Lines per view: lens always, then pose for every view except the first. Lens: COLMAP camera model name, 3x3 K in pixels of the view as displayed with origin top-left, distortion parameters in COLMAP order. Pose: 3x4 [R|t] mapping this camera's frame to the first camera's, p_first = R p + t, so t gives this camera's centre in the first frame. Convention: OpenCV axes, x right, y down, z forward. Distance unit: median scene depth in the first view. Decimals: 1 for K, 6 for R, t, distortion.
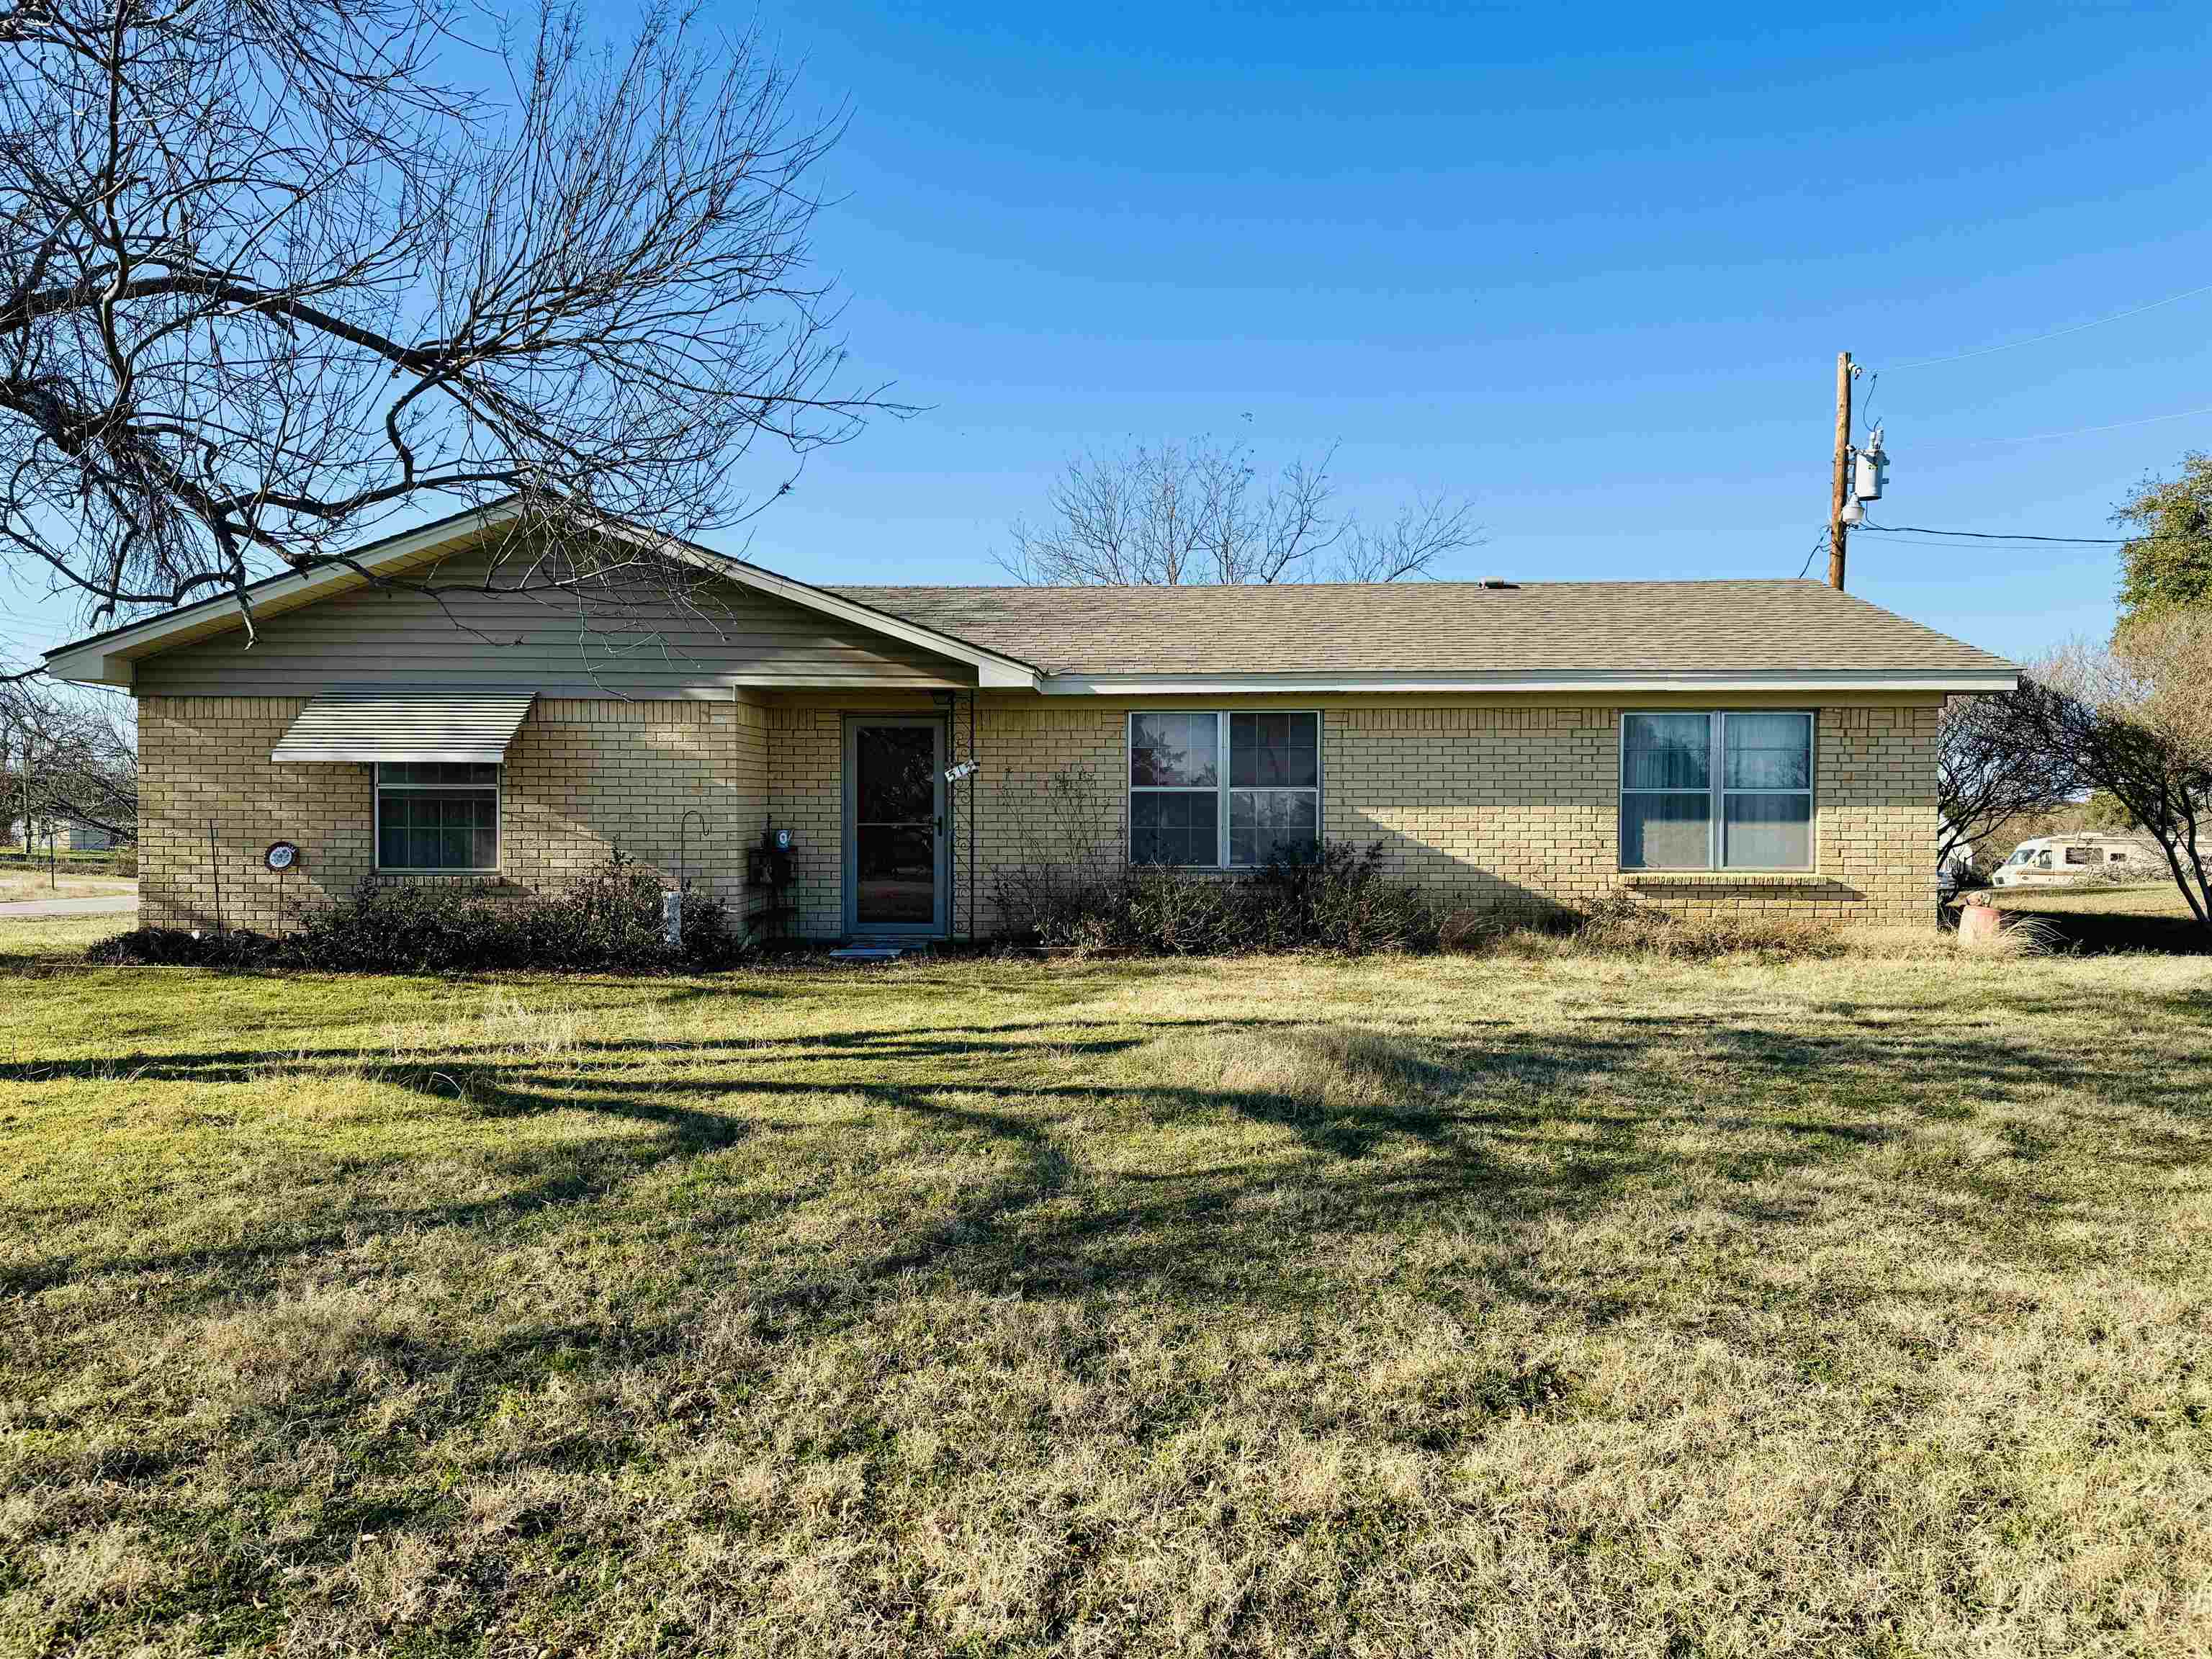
lens RADIAL K [[1544.5, 0, 1098.8], [0, 1544.5, 831.2], [0, 0, 1]] dist [0.073880, -0.089624]
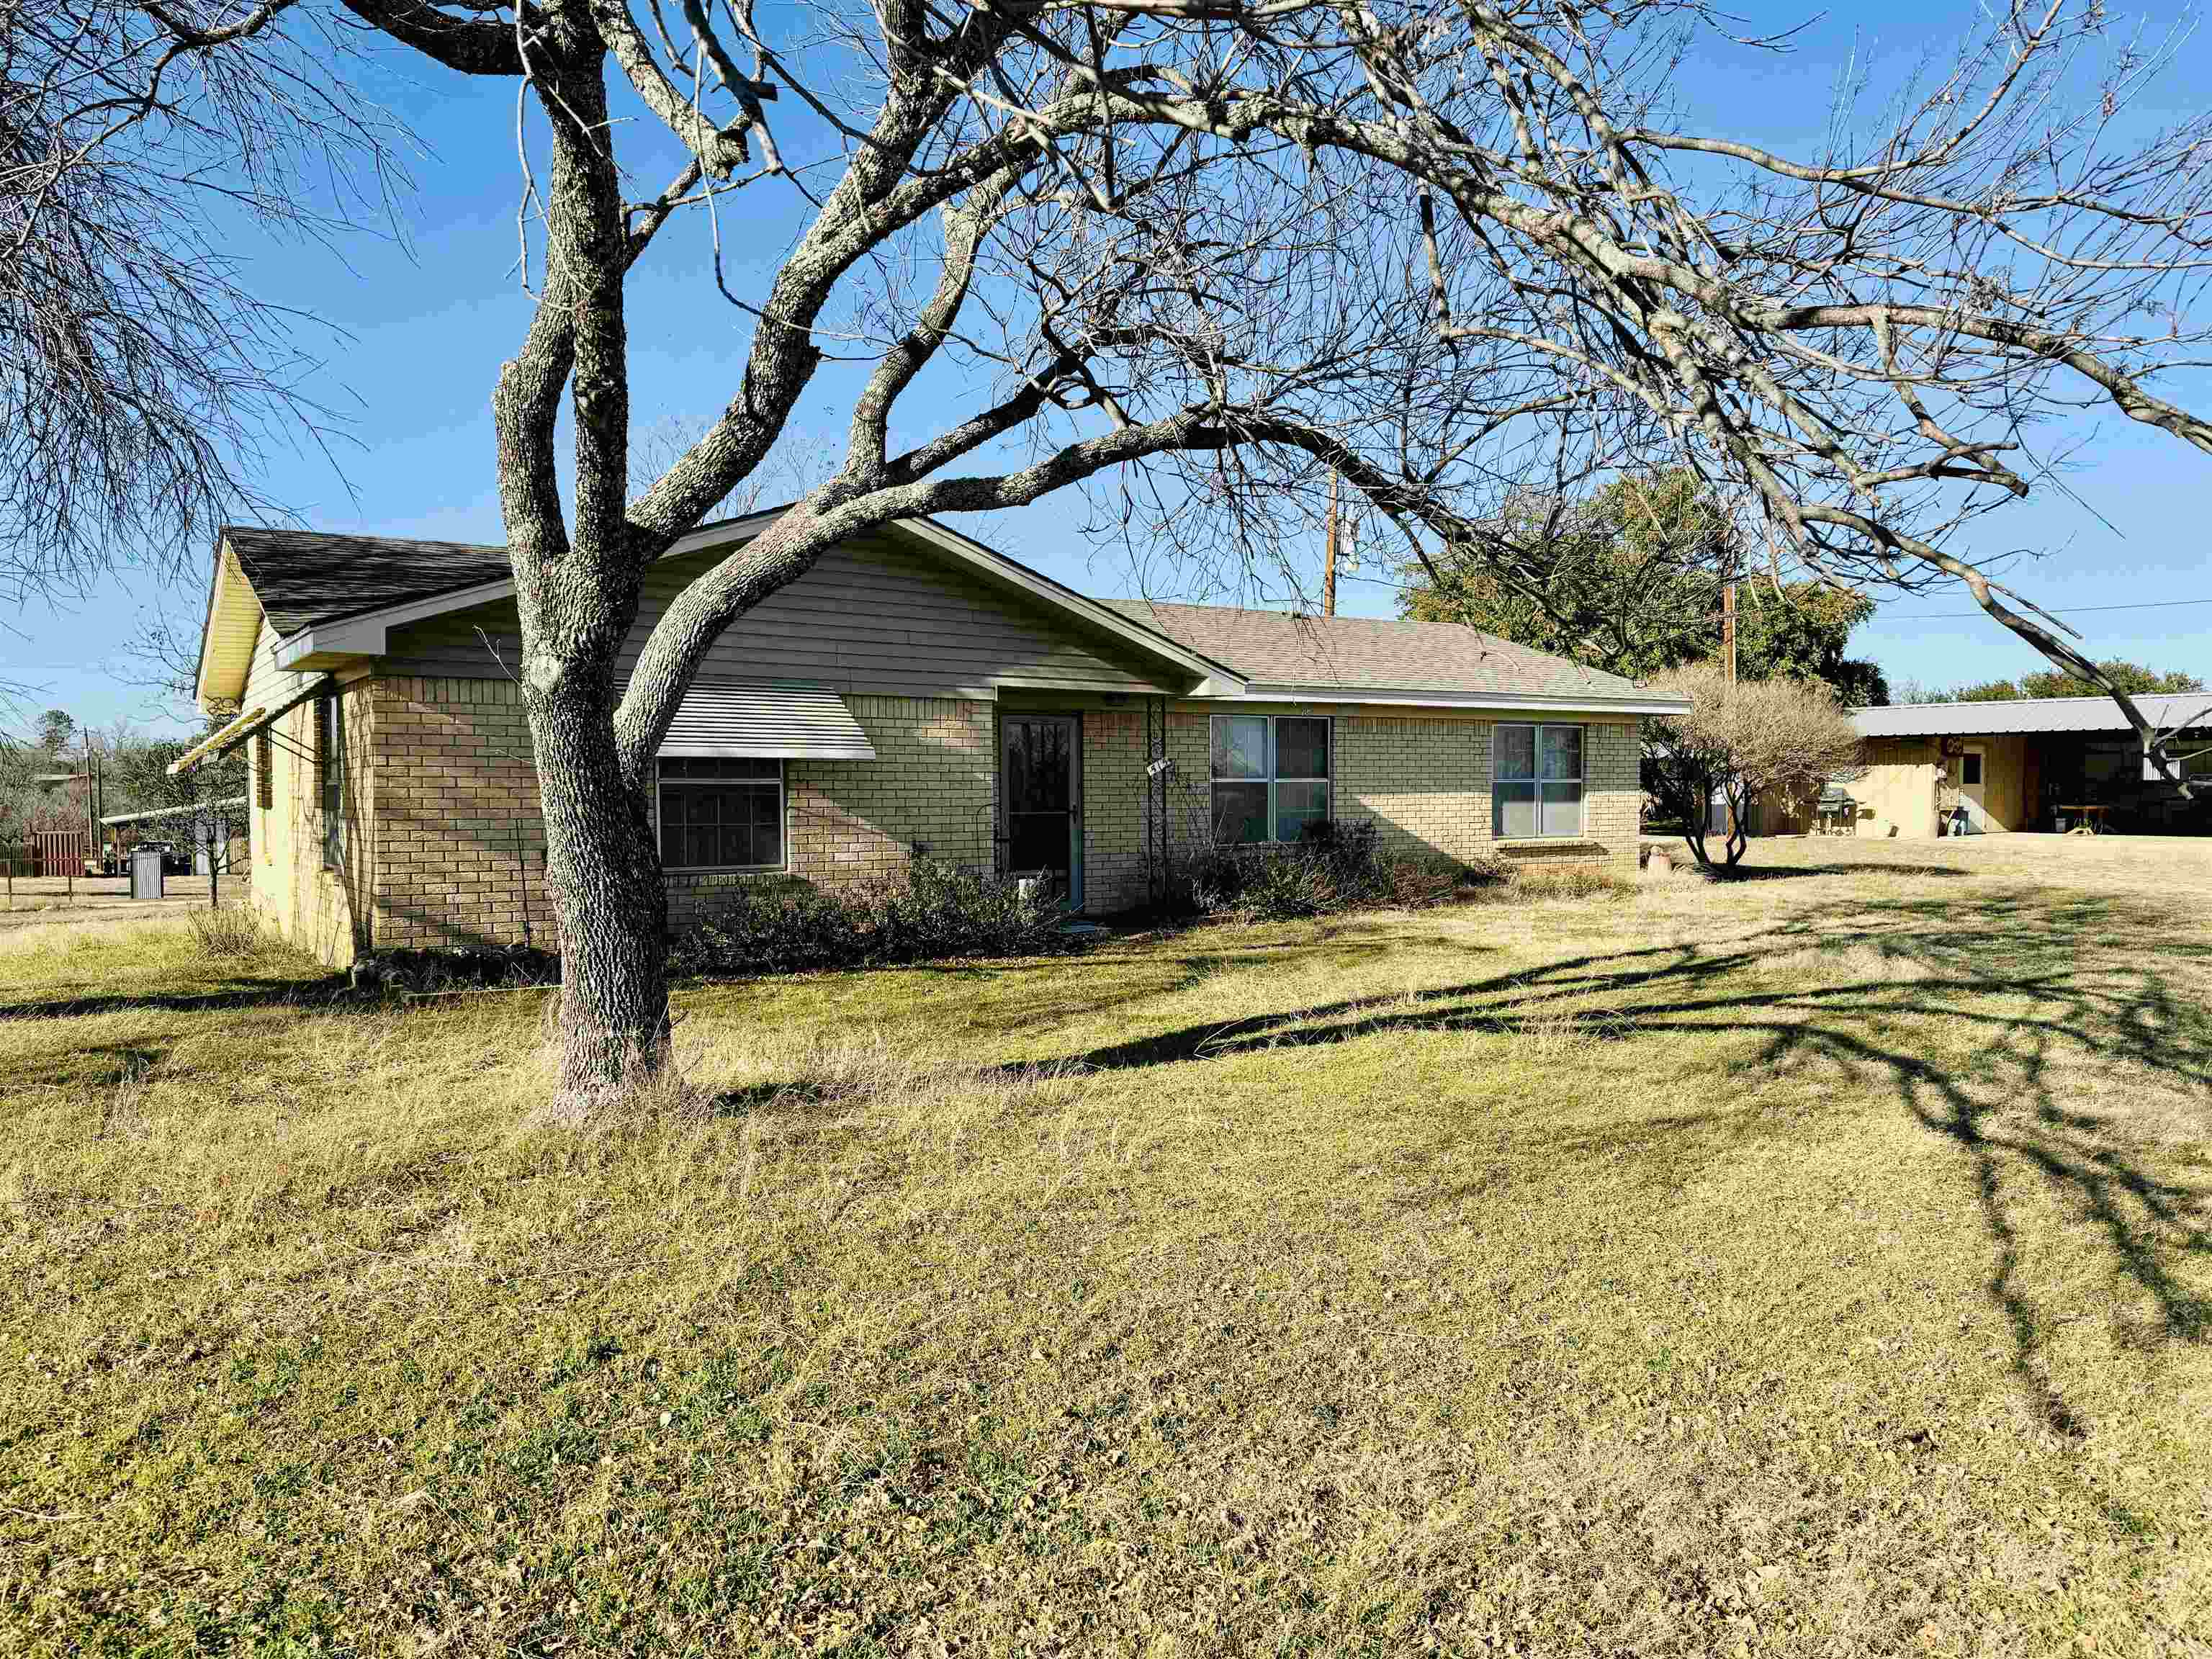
lens RADIAL K [[1544.5, 0, 1105.1], [0, 1544.5, 828.1], [0, 0, 1]] dist [0.073880, -0.089624]
pose [[0.816919, -0.021046, 0.576369, -0.738864], [0.013824, 0.999761, 0.016912, -0.012052], [-0.576587, -0.005848, 0.817015, 0.077794]]
